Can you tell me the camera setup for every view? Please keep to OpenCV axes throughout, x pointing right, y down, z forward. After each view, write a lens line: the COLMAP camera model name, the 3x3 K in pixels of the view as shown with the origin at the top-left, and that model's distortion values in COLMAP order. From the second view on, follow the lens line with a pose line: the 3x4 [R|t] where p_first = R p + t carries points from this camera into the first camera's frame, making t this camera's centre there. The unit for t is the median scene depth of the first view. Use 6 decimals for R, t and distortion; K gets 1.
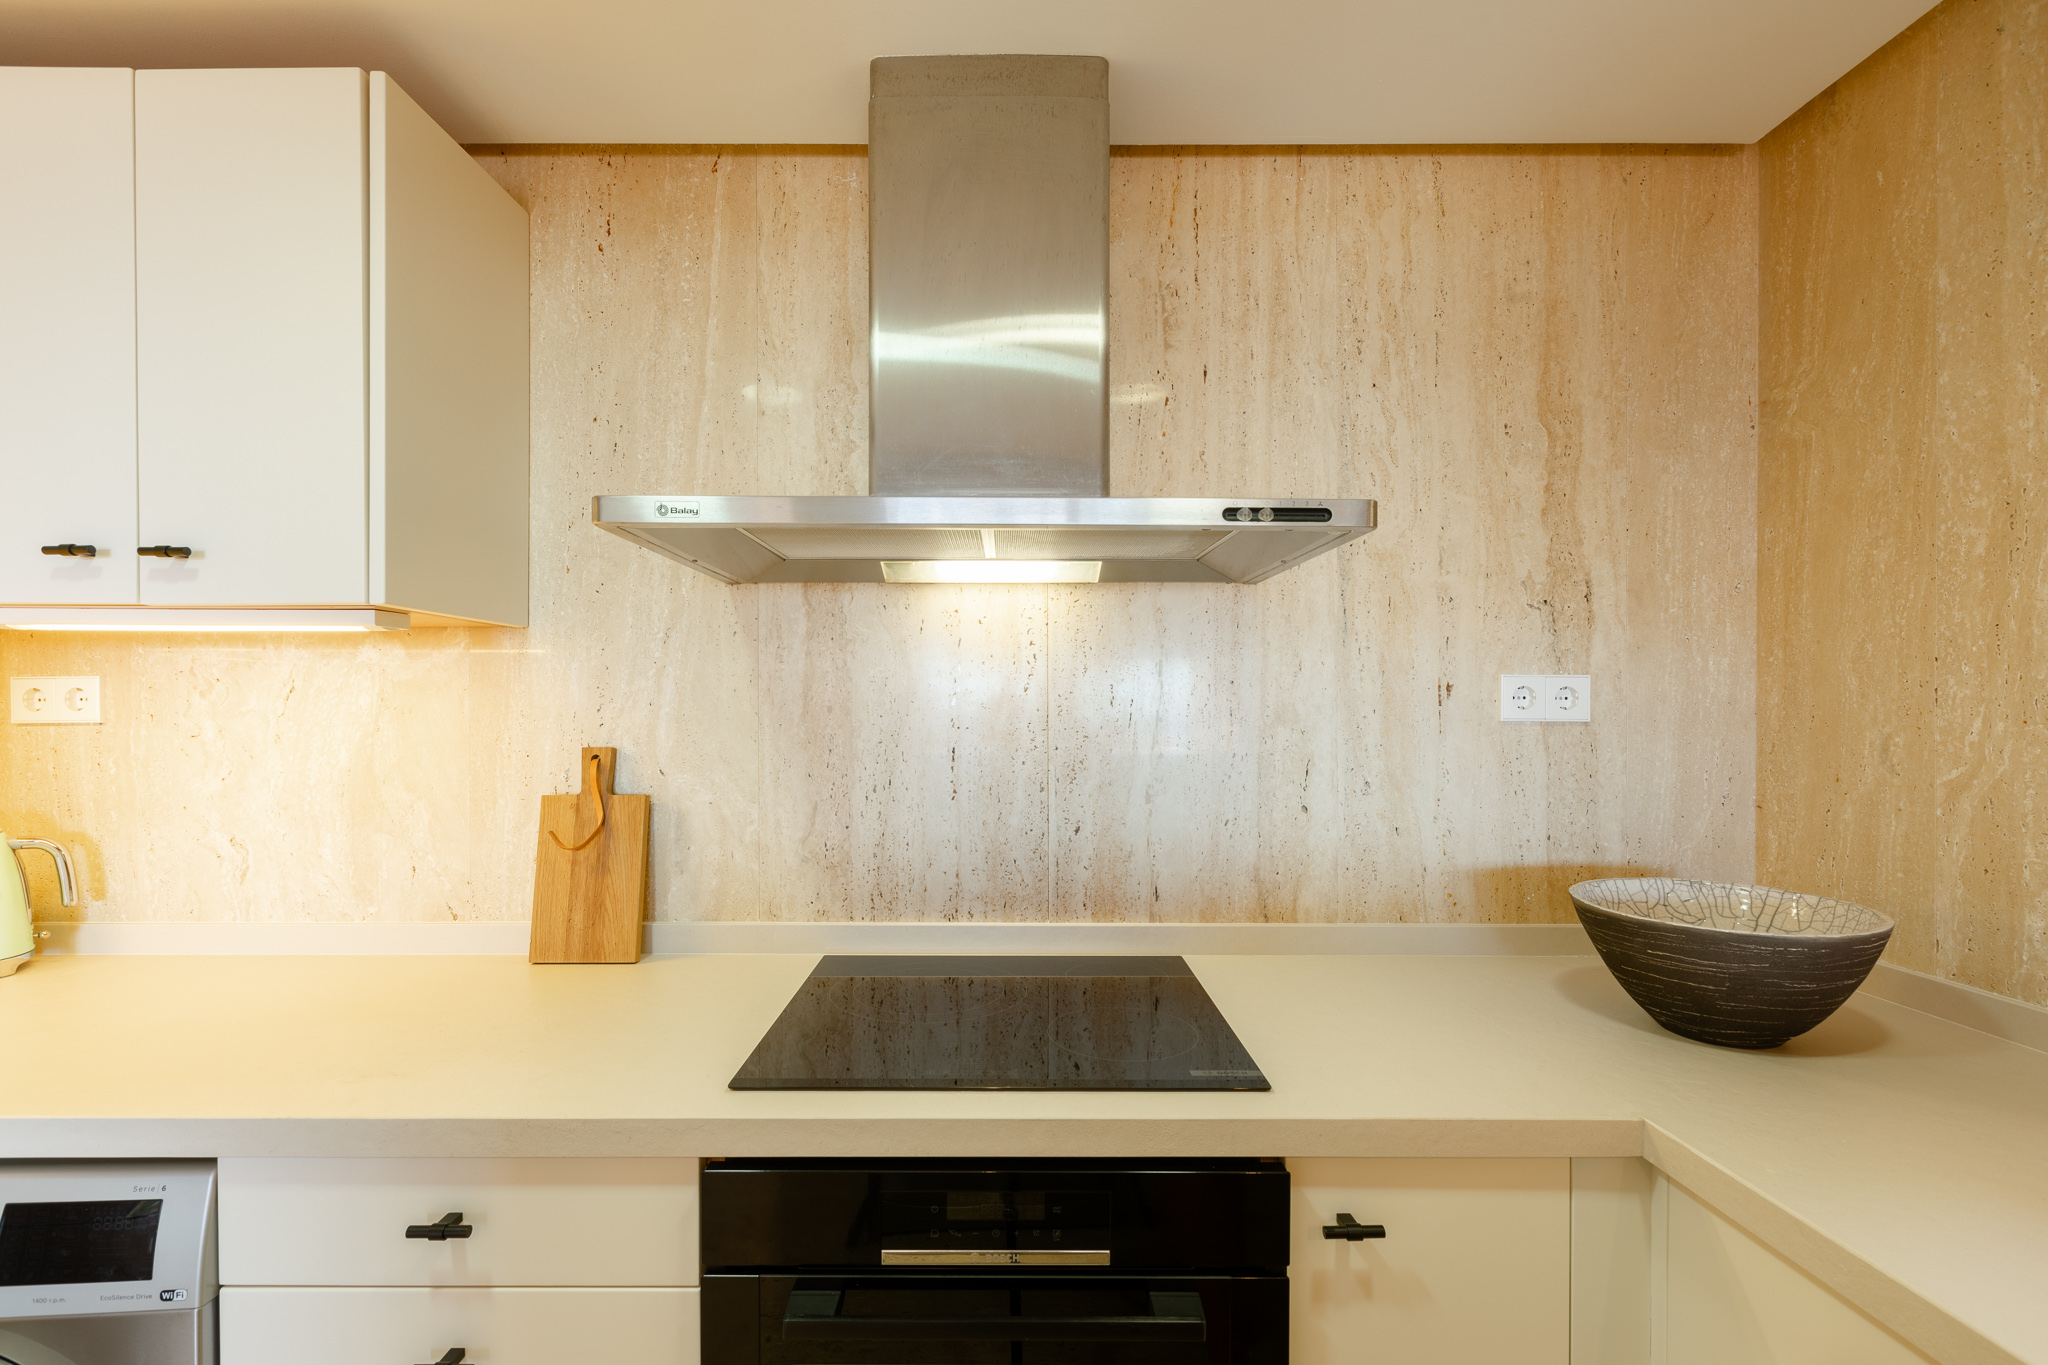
lens RADIAL K [[910.3, 0, 1013.5], [0, 910.3, 700.6], [0, 0, 1]] dist [0.003020, 0.000148]
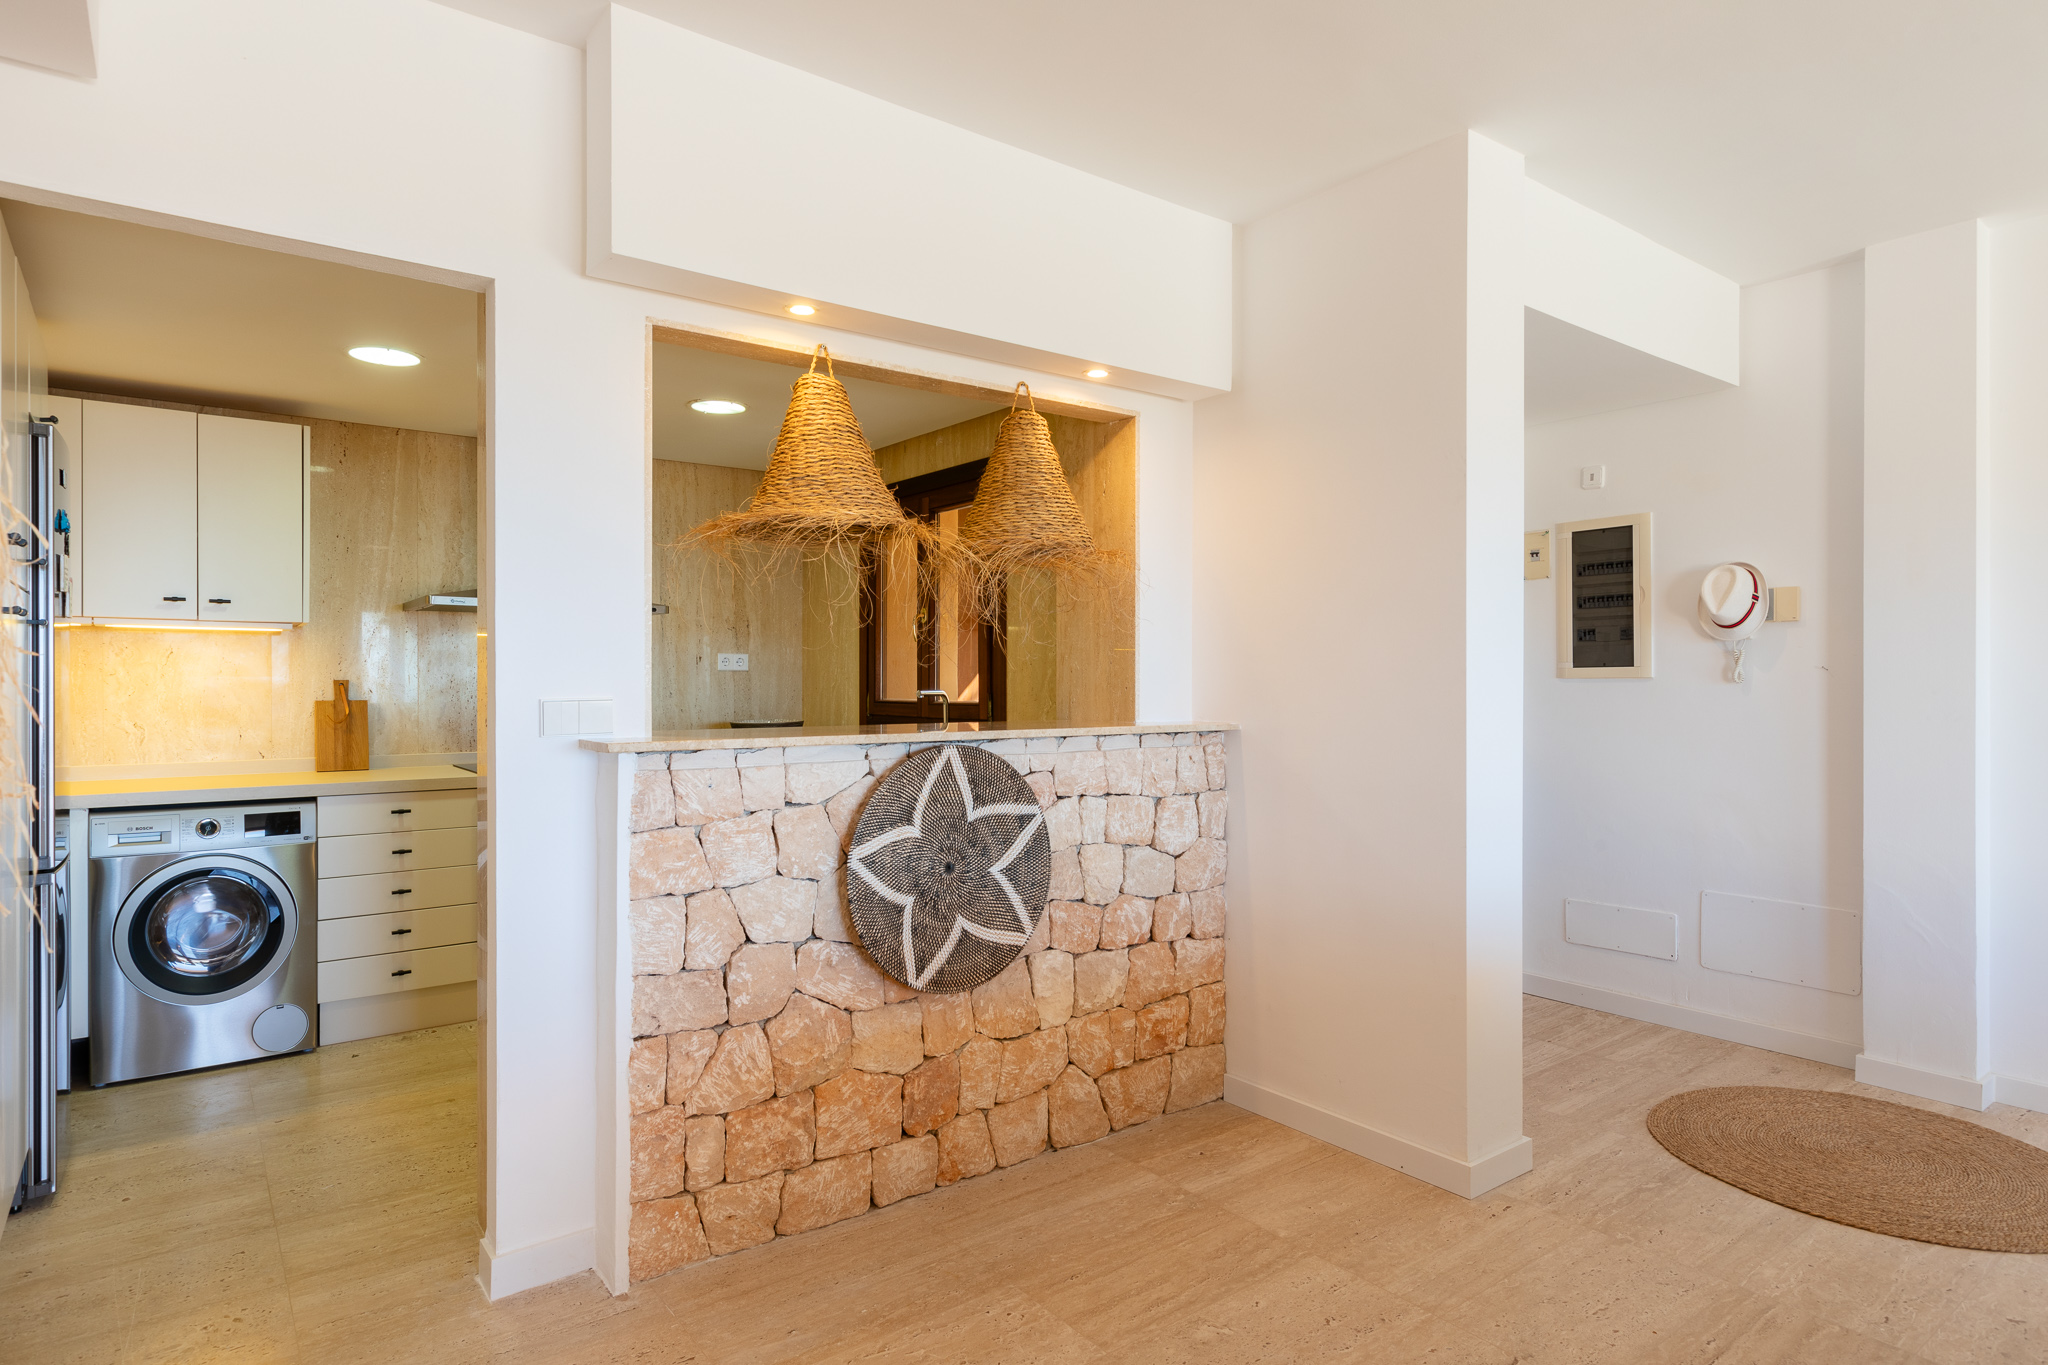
lens RADIAL K [[1135.2, 0, 1022.9], [0, 1135.2, 683.8], [0, 0, 1]] dist [-0.001937, 0.000118]
pose [[0.798908, -0.002975, 0.601445, -0.801472], [-0.002735, 0.999959, 0.008578, 0.031770], [-0.601446, -0.008498, 0.798868, -2.317036]]
